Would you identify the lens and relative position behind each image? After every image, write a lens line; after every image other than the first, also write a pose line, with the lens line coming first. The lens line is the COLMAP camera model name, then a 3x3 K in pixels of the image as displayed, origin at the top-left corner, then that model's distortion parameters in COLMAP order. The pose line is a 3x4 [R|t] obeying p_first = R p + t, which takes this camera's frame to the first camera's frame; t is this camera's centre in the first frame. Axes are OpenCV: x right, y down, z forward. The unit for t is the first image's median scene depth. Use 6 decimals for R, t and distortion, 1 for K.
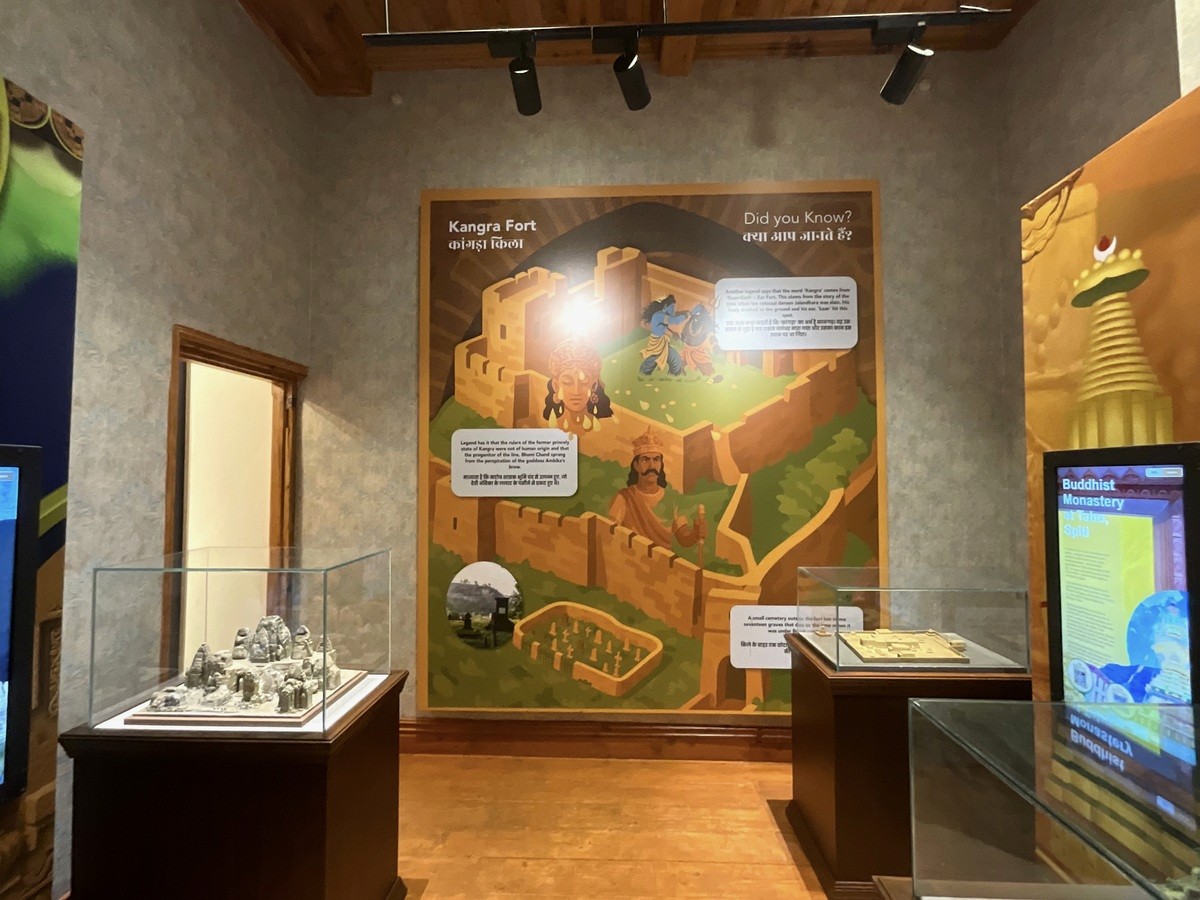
lens RADIAL K [[560.0, 0, 596.6], [0, 560.0, 450.7], [0, 0, 1]] dist [-0.006229, 0.000397]
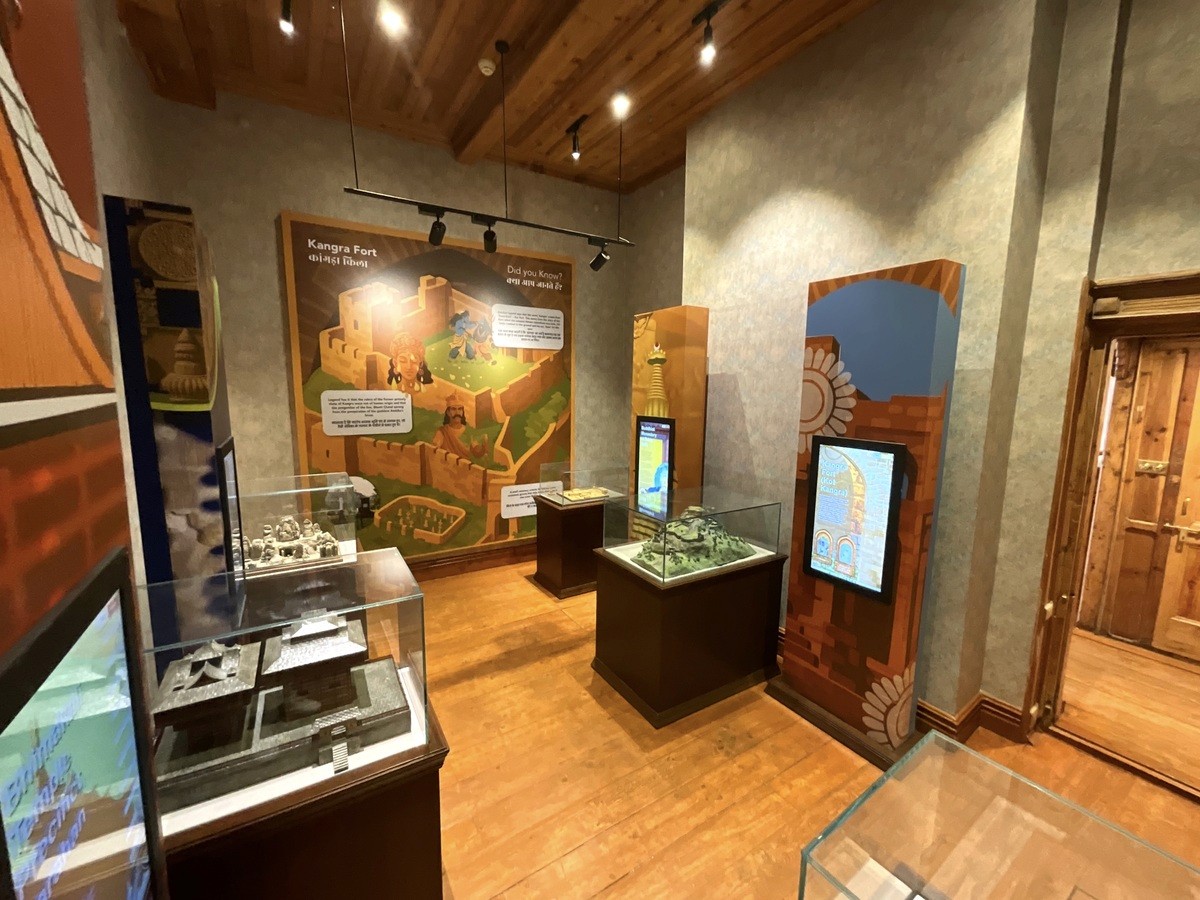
lens RADIAL K [[486.0, 0, 600.4], [0, 486.0, 449.0], [0, 0, 1]] dist [-0.001224, 0.000411]
pose [[0.825175, -0.063080, 0.561343, -0.387176], [-0.035389, 0.986020, 0.162824, -0.123345], [-0.563767, -0.154224, 0.811407, -0.479940]]
